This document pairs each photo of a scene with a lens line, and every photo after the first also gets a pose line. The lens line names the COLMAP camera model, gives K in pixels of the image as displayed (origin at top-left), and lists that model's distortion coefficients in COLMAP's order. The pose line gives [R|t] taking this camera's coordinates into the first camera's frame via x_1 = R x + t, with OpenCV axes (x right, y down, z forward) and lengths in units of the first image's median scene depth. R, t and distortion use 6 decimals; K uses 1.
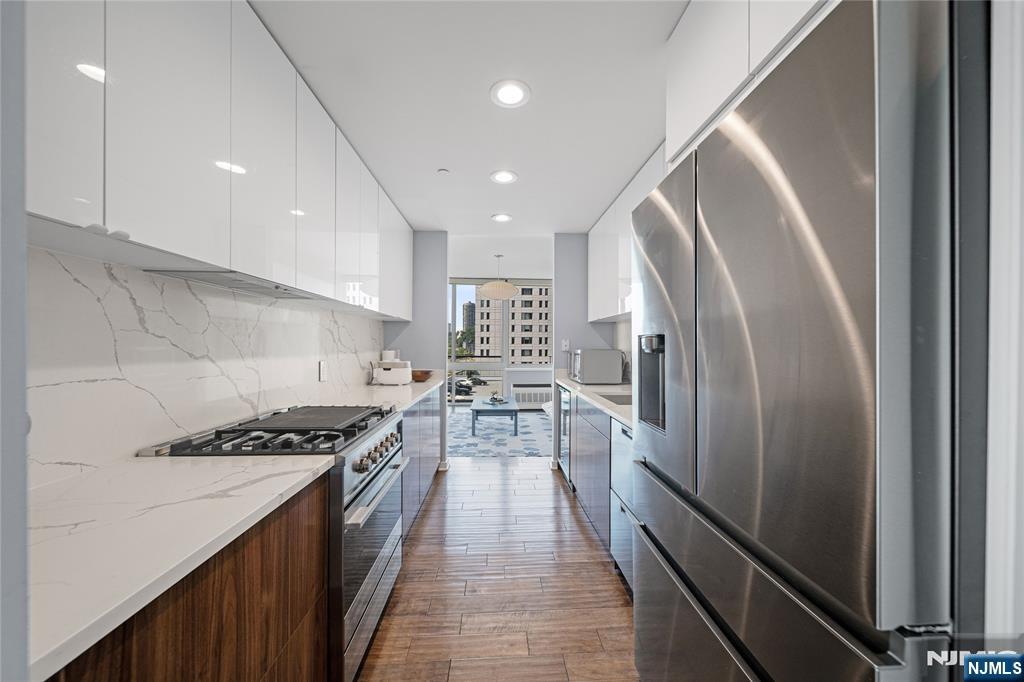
lens RADIAL K [[369.7, 0, 512.0], [0, 369.7, 341.0], [0, 0, 1]] dist [0.000935, 0.000005]
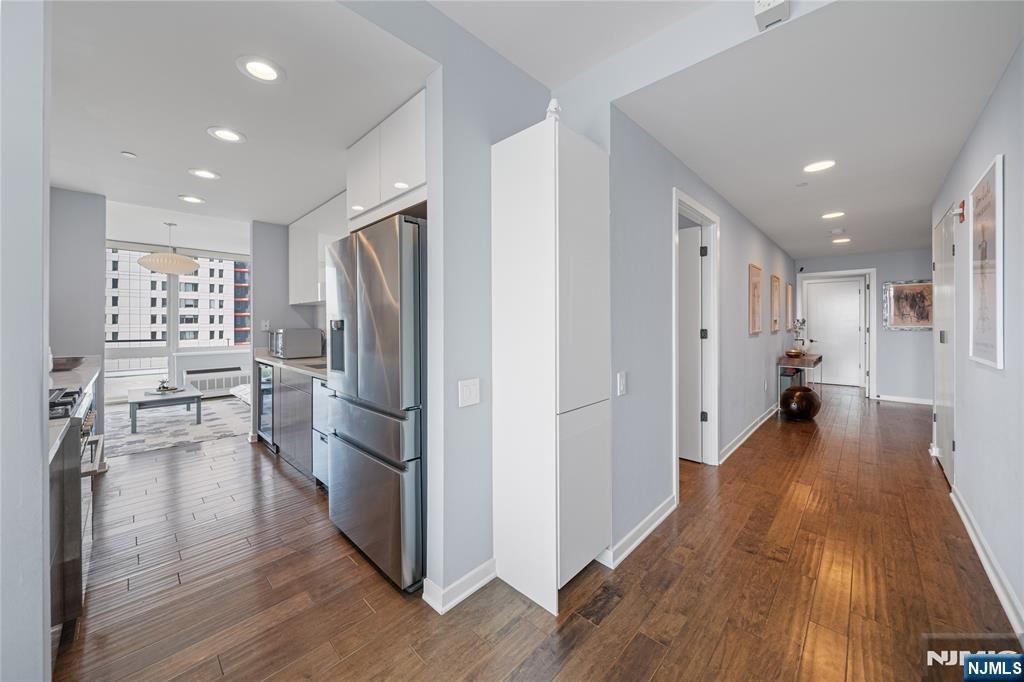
lens RADIAL K [[371.9, 0, 510.9], [0, 371.9, 324.0], [0, 0, 1]] dist [0.000460, -0.000166]
pose [[0.727345, -0.007876, 0.686226, -0.081023], [-0.000132, 0.999933, 0.011616, -0.006100], [-0.686272, -0.008539, 0.727295, -0.288929]]
